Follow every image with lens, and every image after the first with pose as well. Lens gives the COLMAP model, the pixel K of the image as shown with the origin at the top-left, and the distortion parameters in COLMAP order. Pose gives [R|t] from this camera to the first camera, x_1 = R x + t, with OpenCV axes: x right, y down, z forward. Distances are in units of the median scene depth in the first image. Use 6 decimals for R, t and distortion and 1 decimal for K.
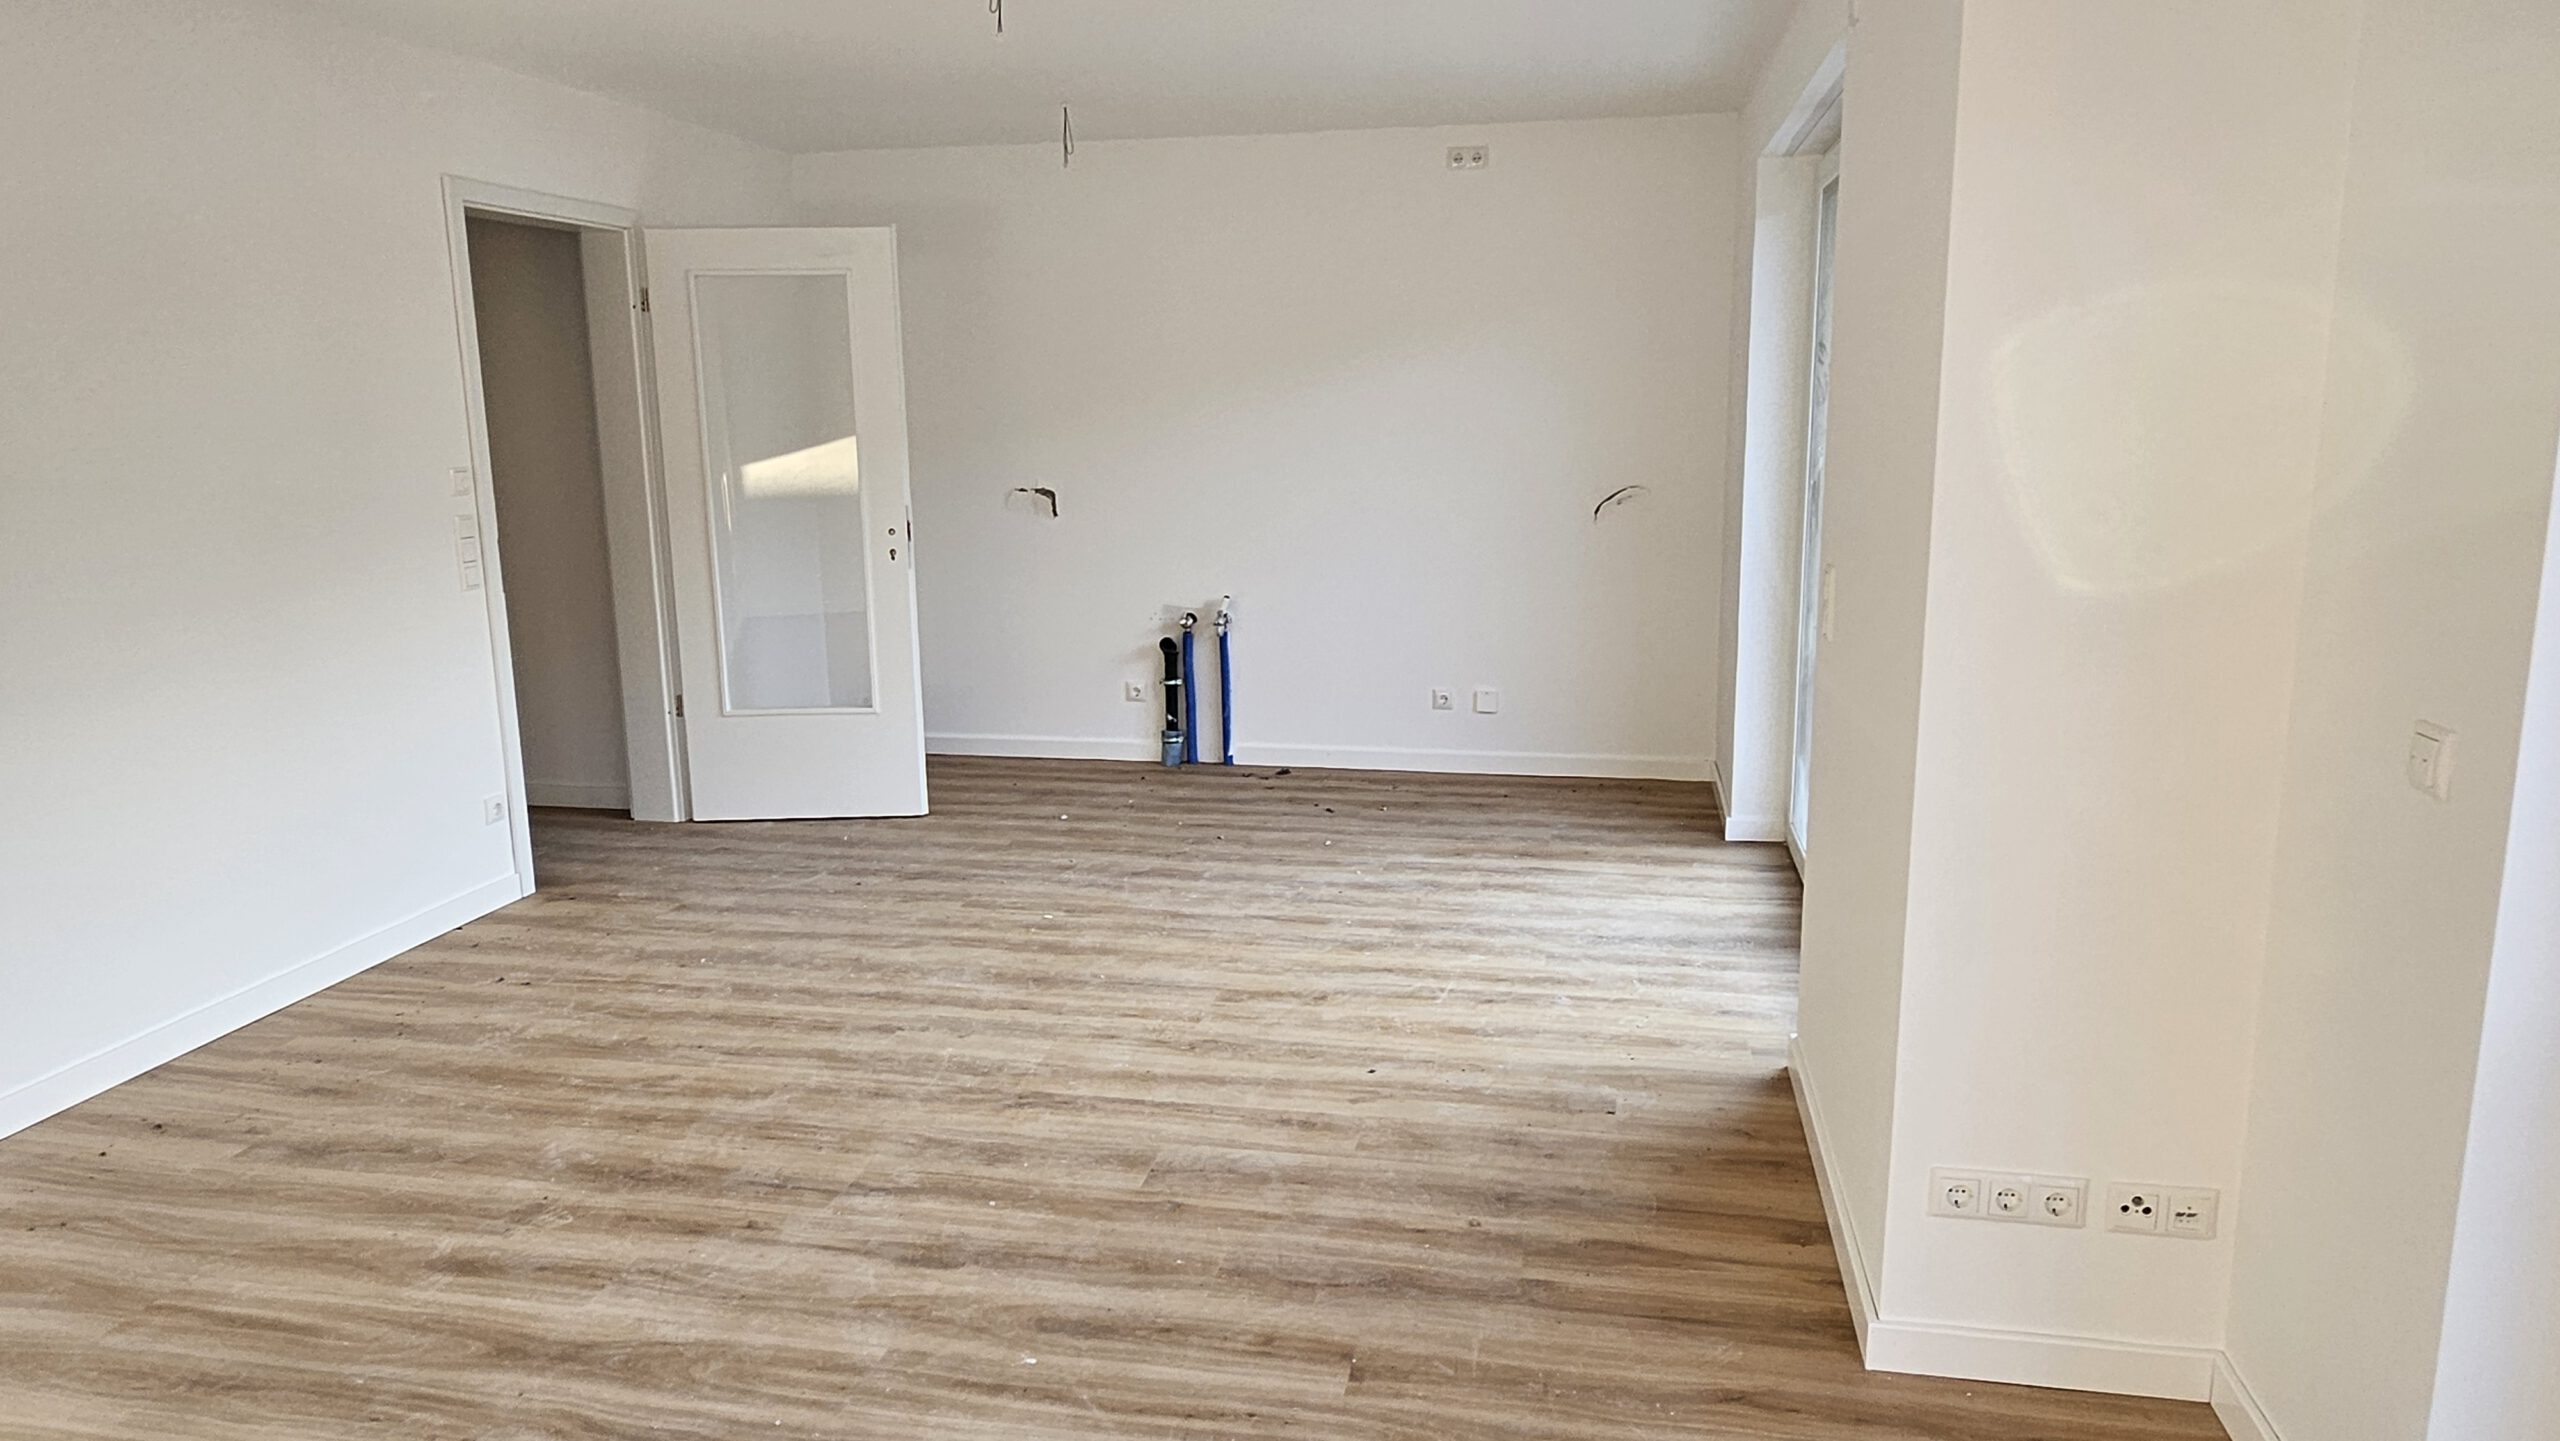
lens RADIAL K [[1639.2, 0, 1280.0], [0, 1639.2, 720.5], [0, 0, 1]] dist [0.003068, 0.000891]
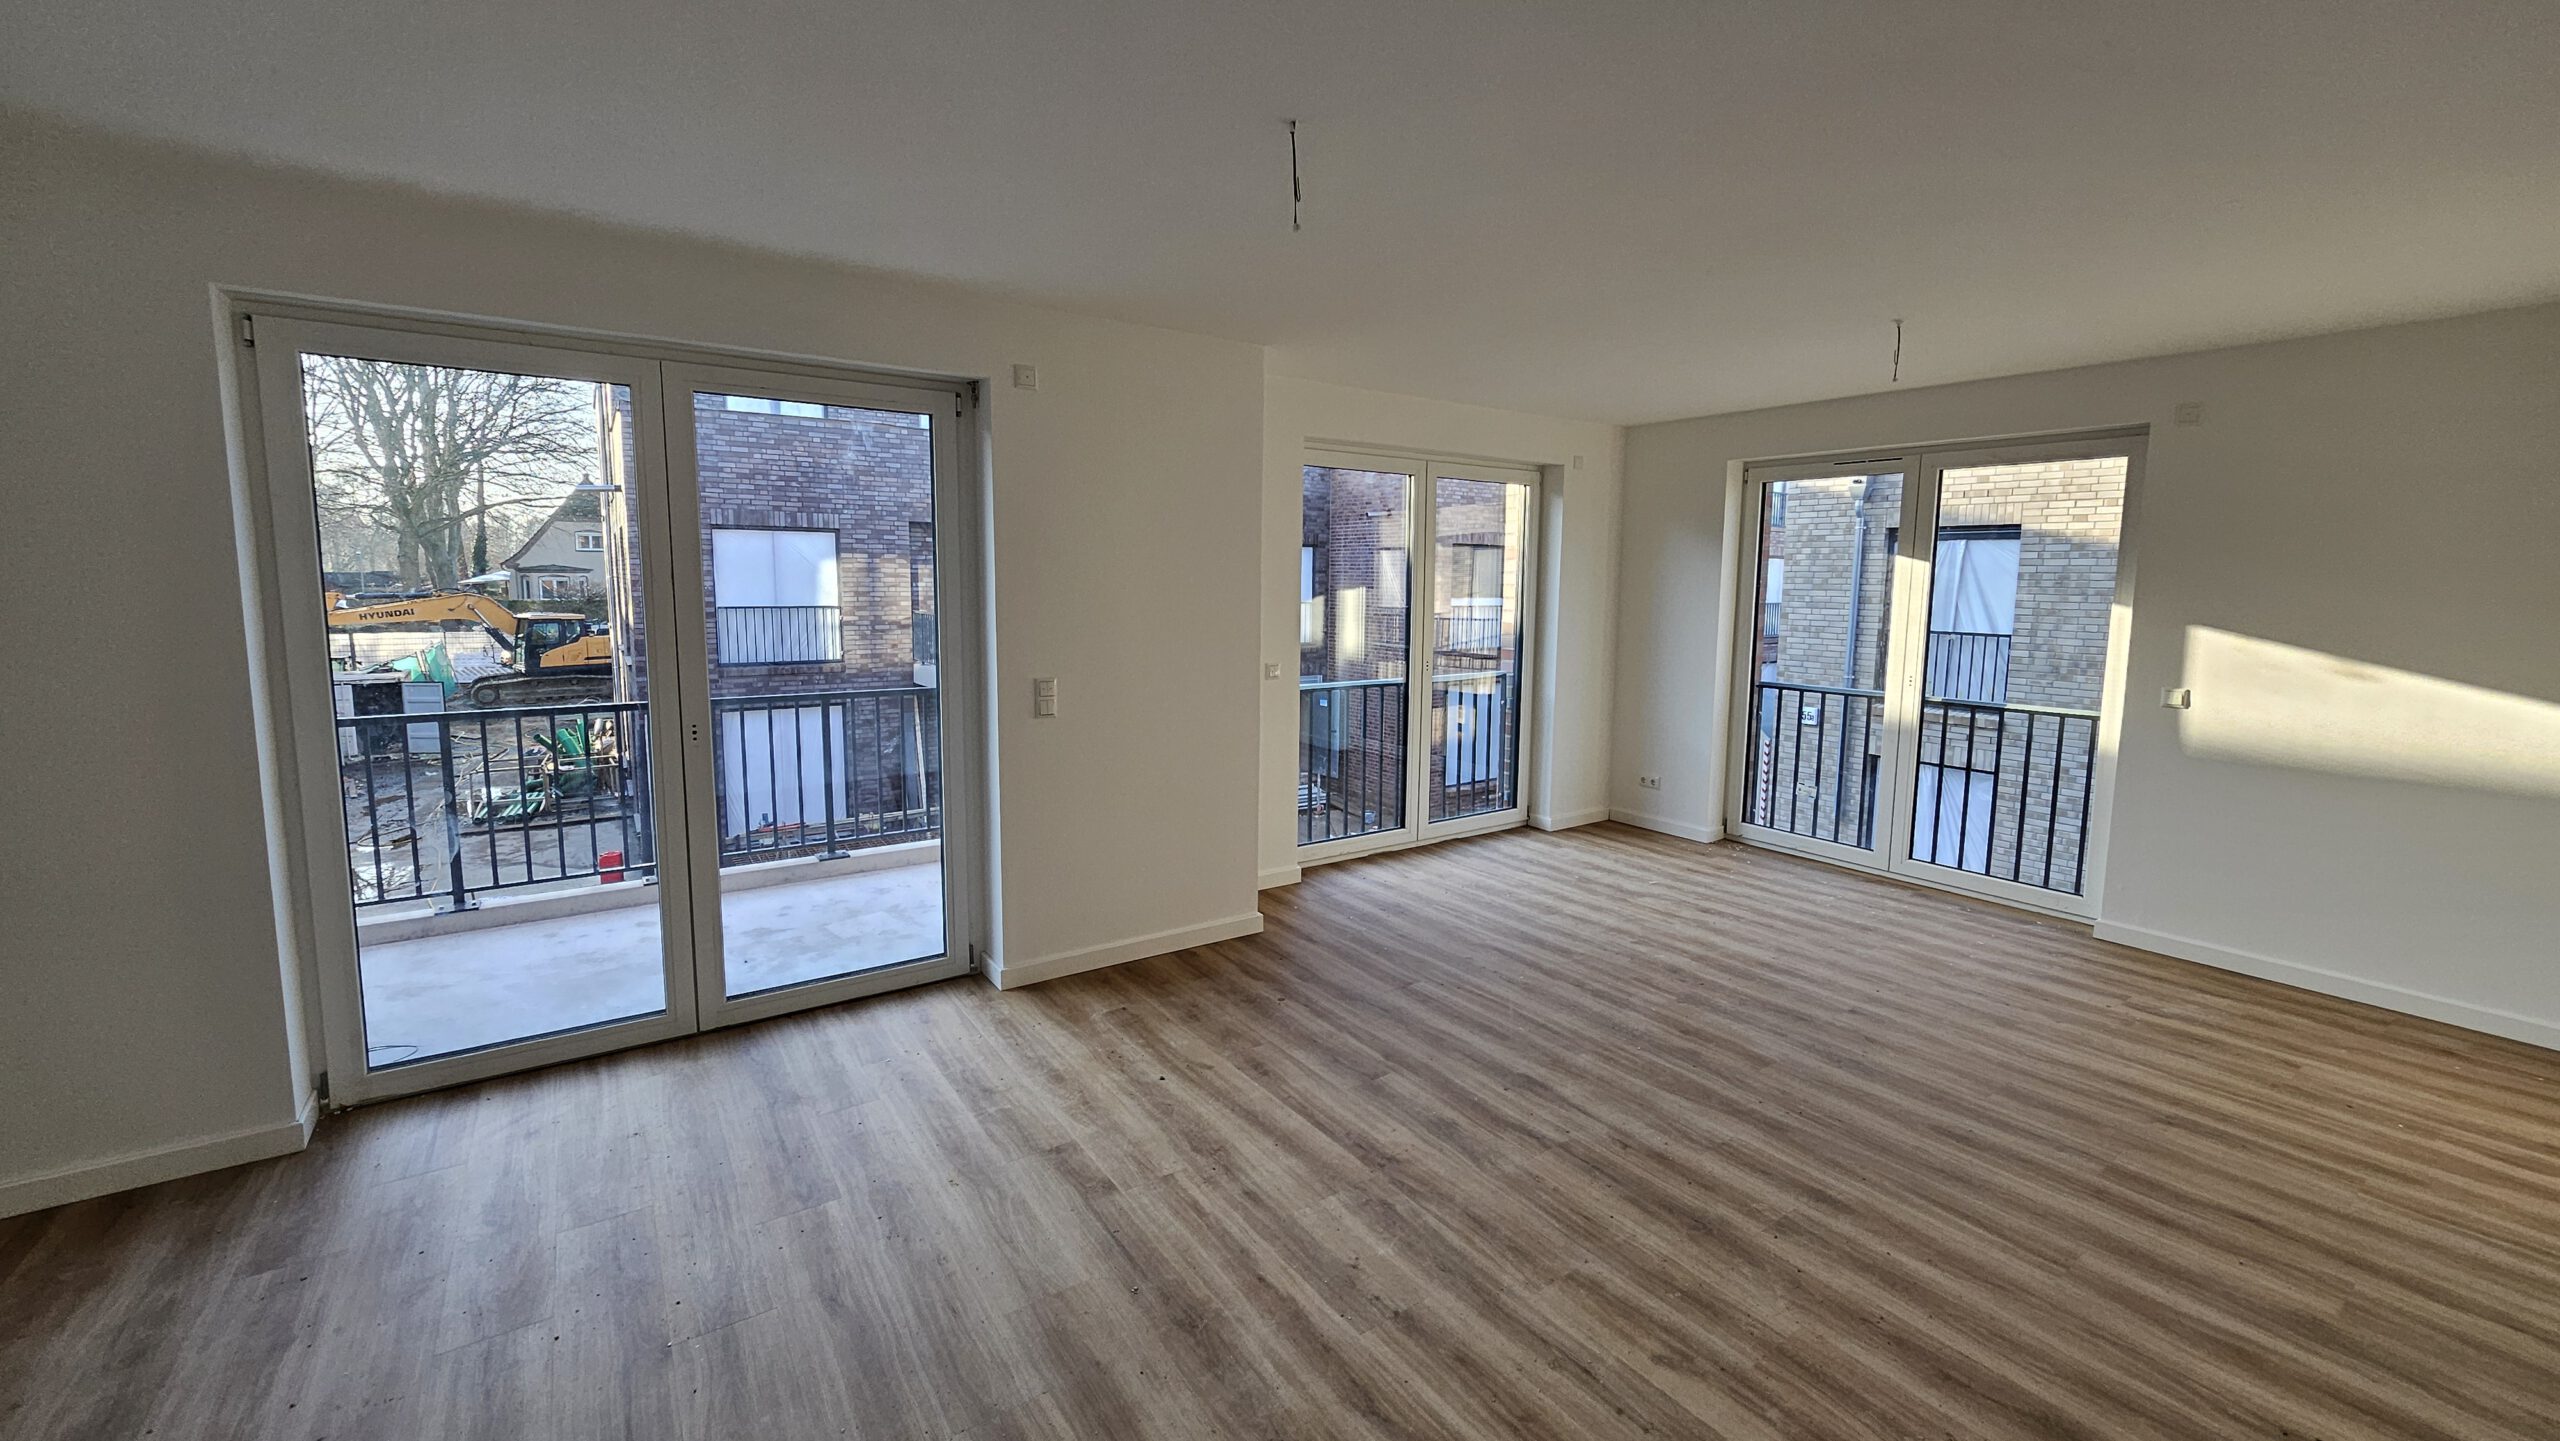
lens RADIAL K [[1002.7, 0, 1279.8], [0, 1002.7, 685.1], [0, 0, 1]] dist [-0.000470, -0.000037]
pose [[-0.720125, -0.072029, 0.690096, -0.625660], [0.131631, 0.962353, 0.237804, -0.318627], [-0.681244, 0.262087, -0.683533, 1.552829]]
